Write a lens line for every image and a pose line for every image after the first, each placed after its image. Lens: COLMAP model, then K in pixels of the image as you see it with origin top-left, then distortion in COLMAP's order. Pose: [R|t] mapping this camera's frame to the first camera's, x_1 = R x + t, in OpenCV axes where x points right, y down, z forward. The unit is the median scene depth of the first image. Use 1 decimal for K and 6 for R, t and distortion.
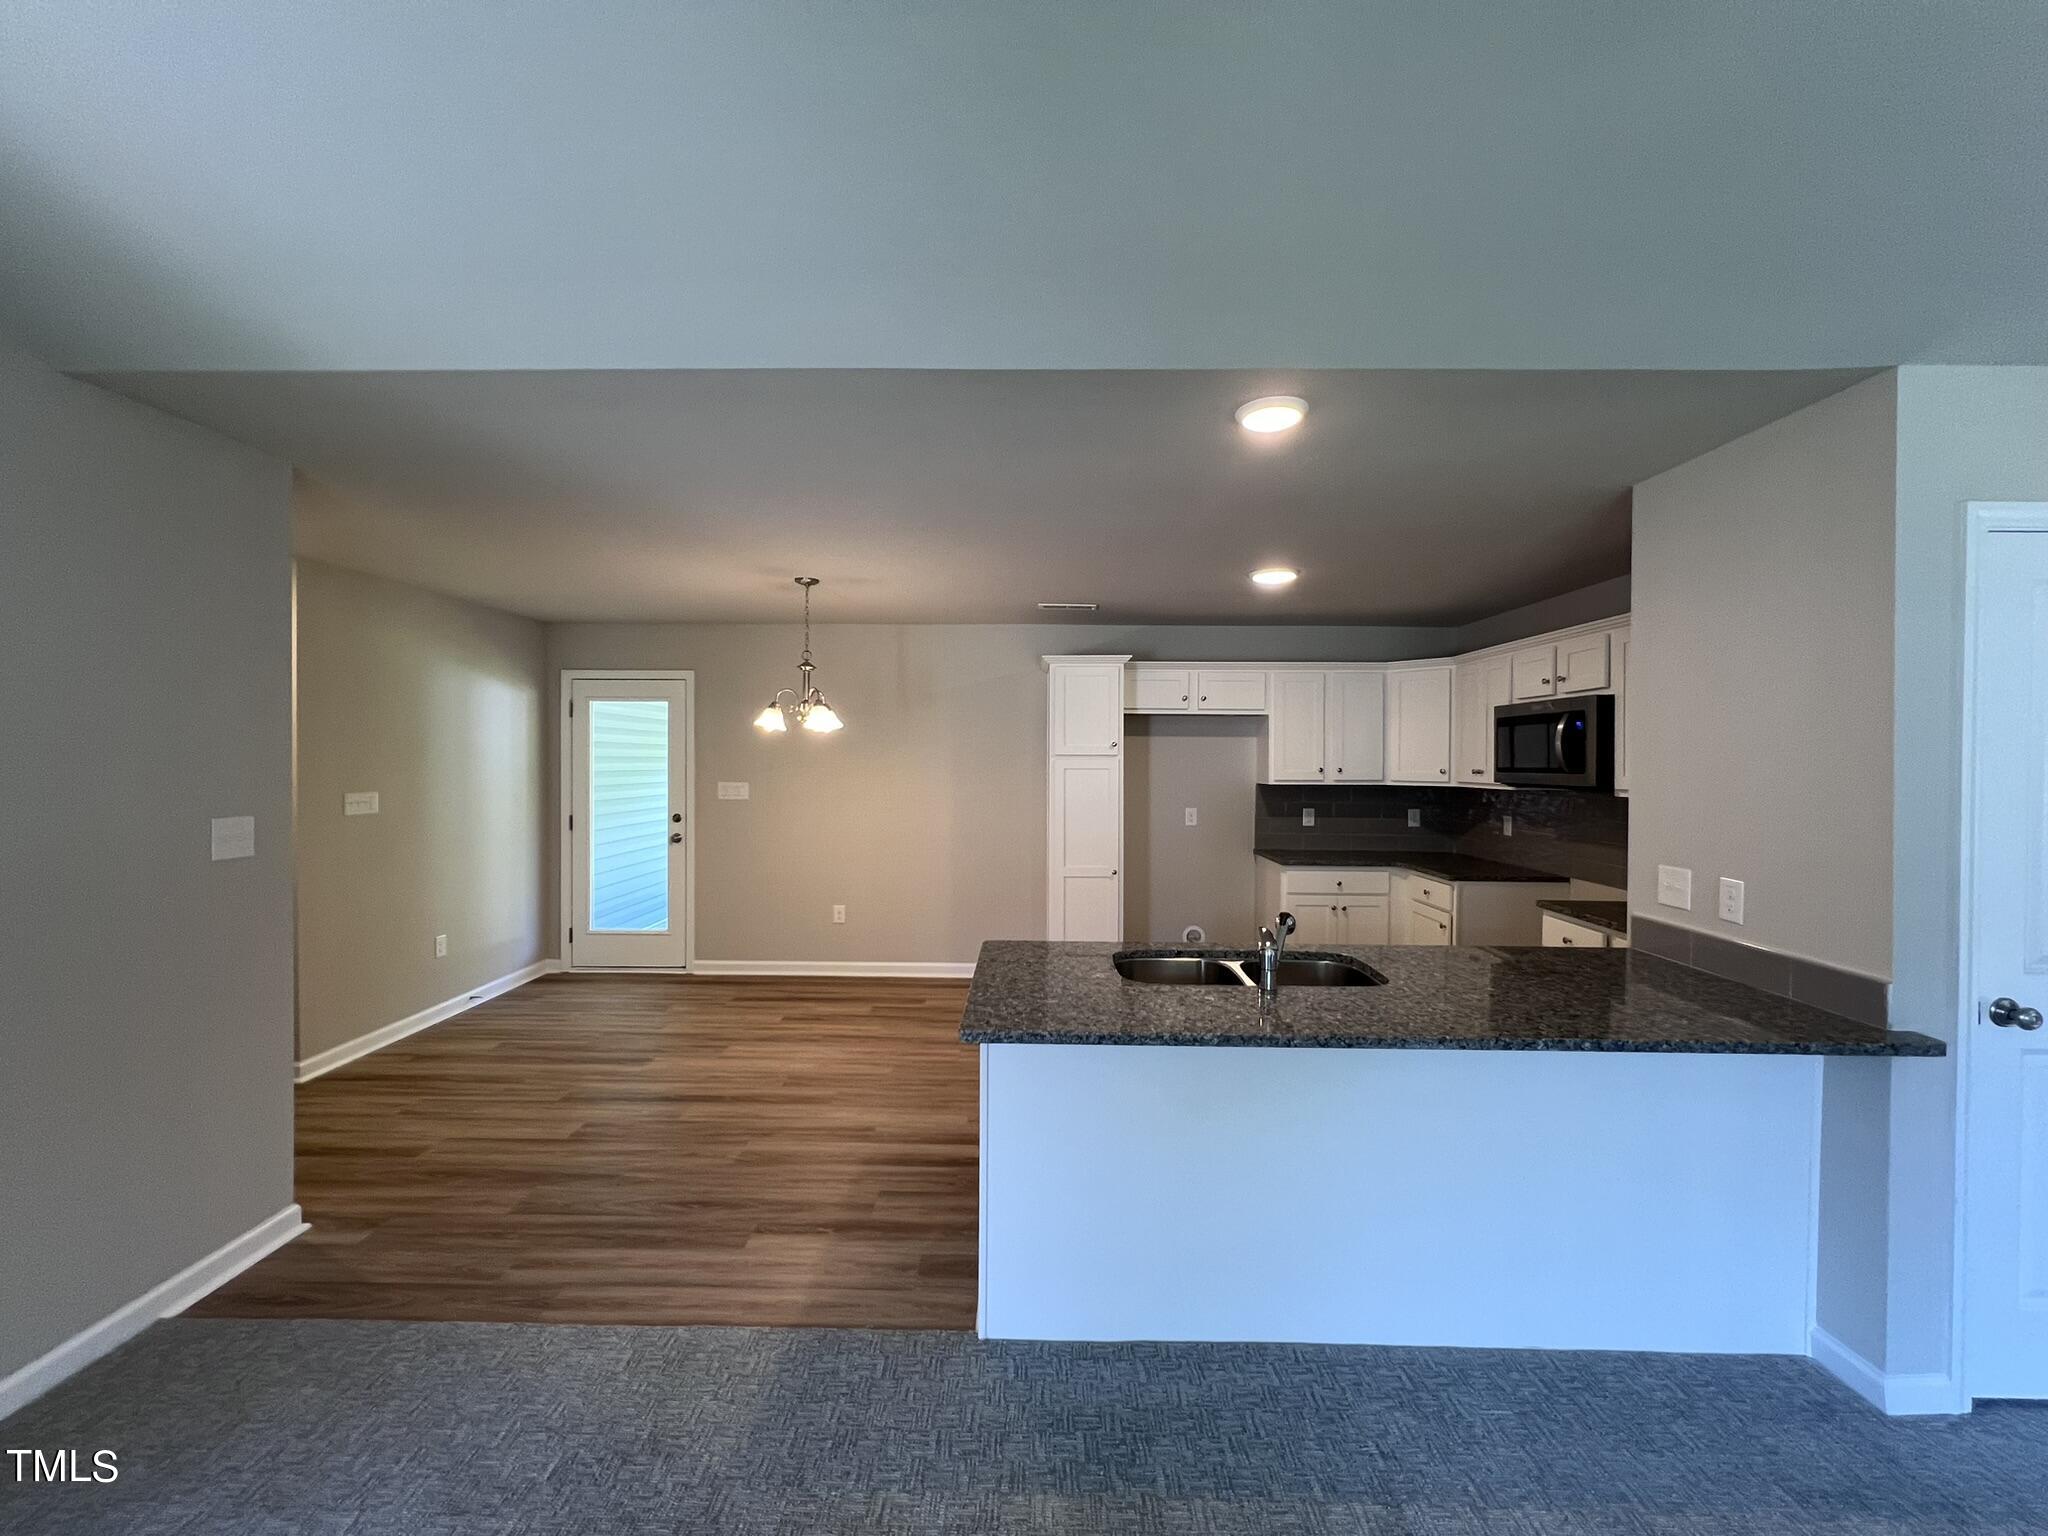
lens RADIAL K [[823.4, 0, 1016.3], [0, 823.4, 768.5], [0, 0, 1]] dist [-0.000524, -0.000130]
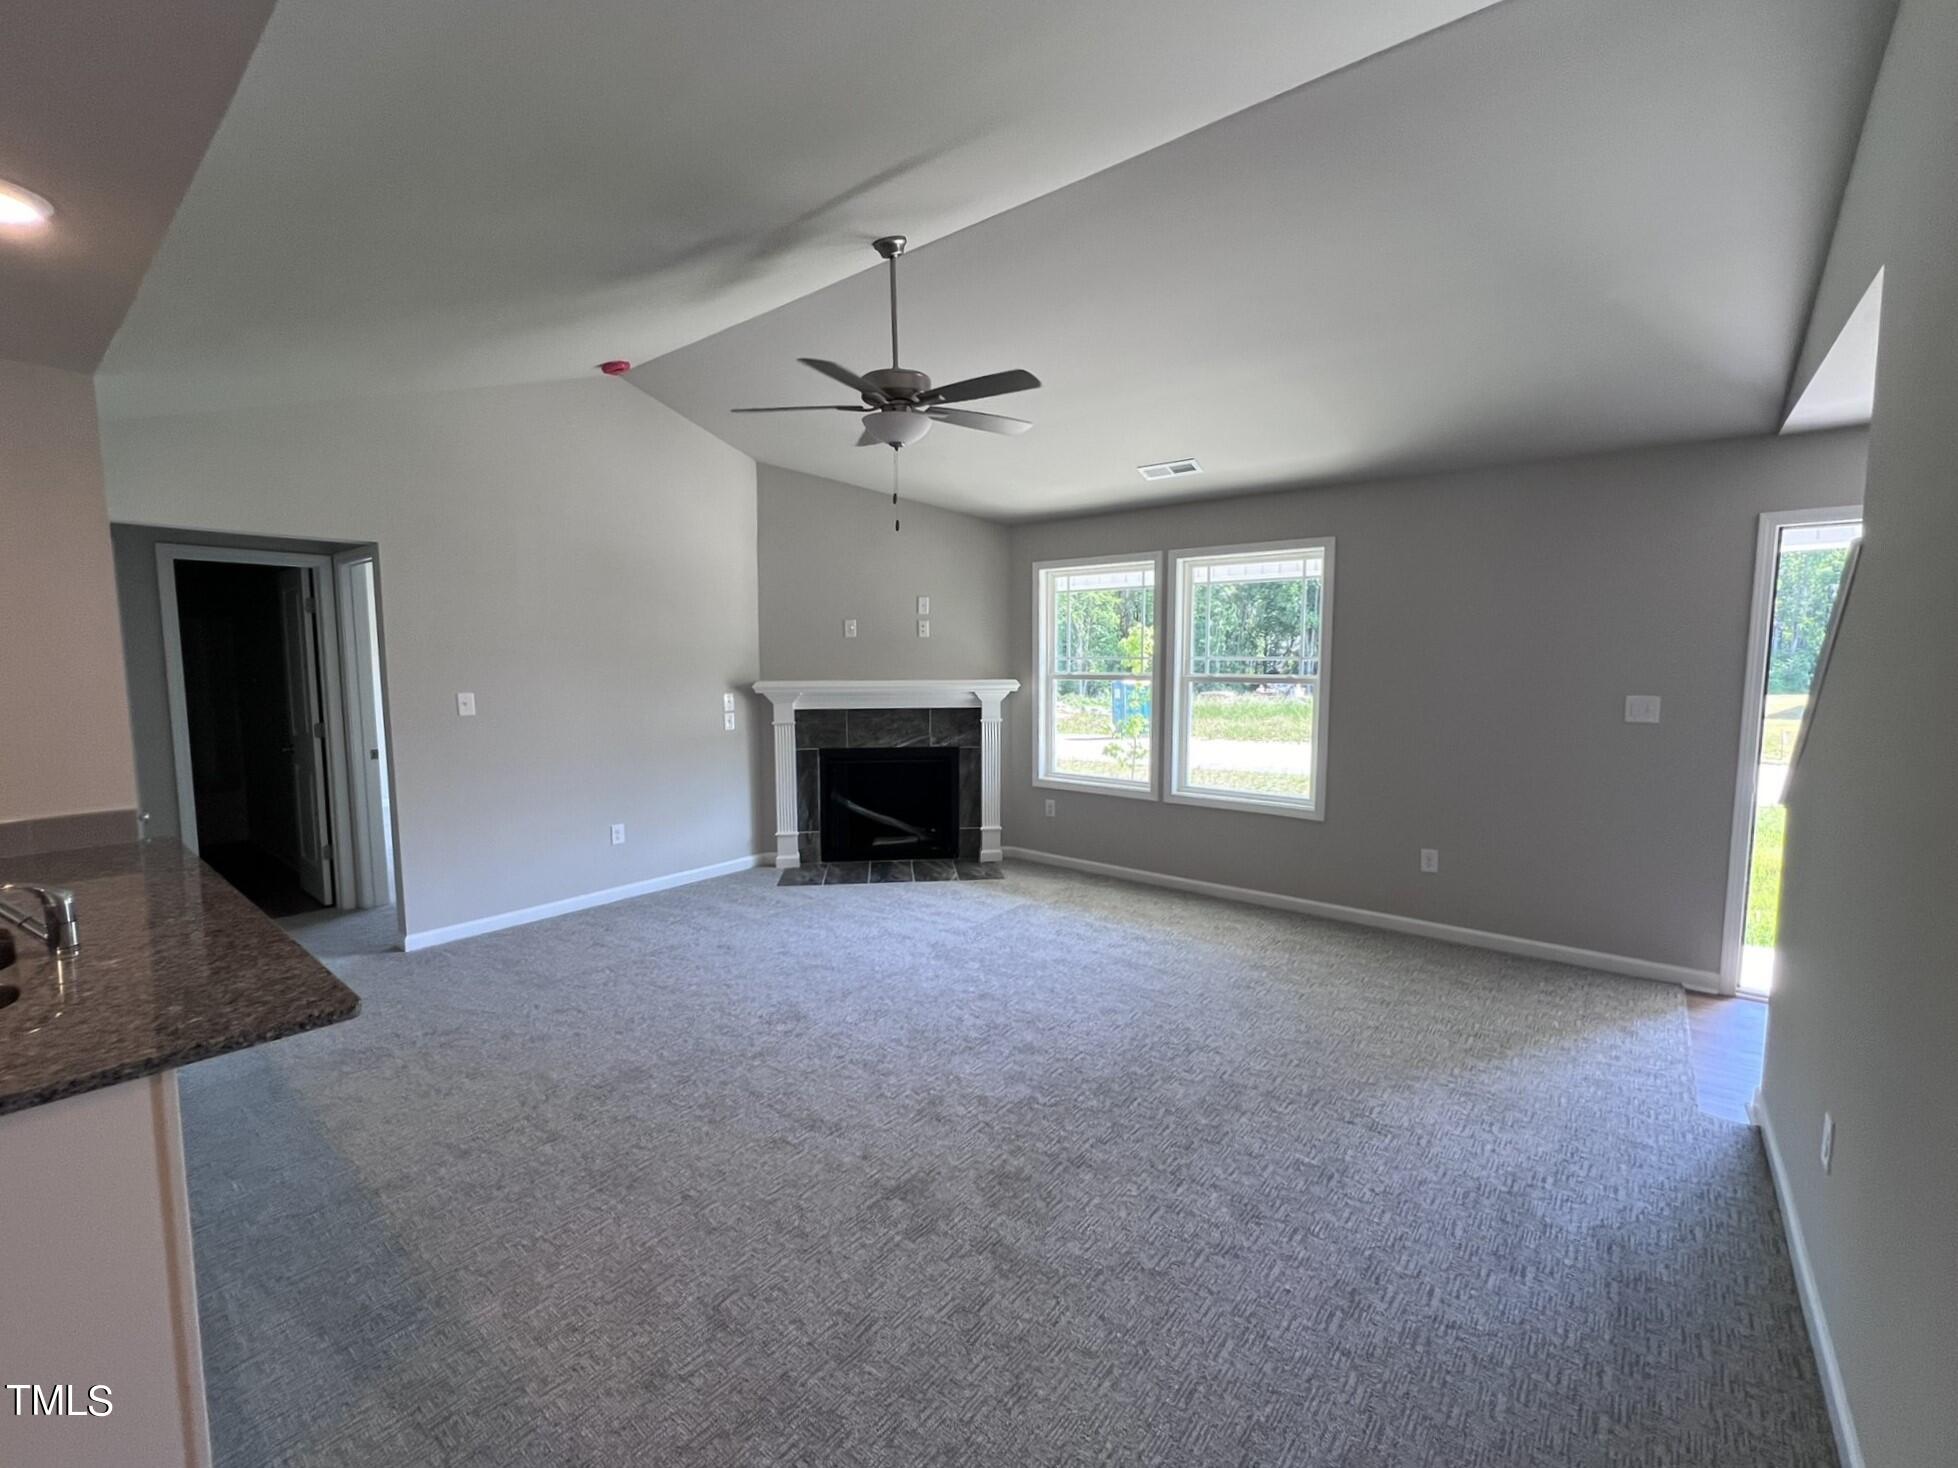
lens RADIAL K [[818.8, 0, 979.0], [0, 818.8, 734.0], [0, 0, 1]] dist [-0.000924, -0.000130]
pose [[-0.794160, -0.065664, 0.604151, -0.442284], [0.001165, 0.993979, 0.109565, -0.013638], [-0.607708, 0.087716, -0.789302, 0.537312]]
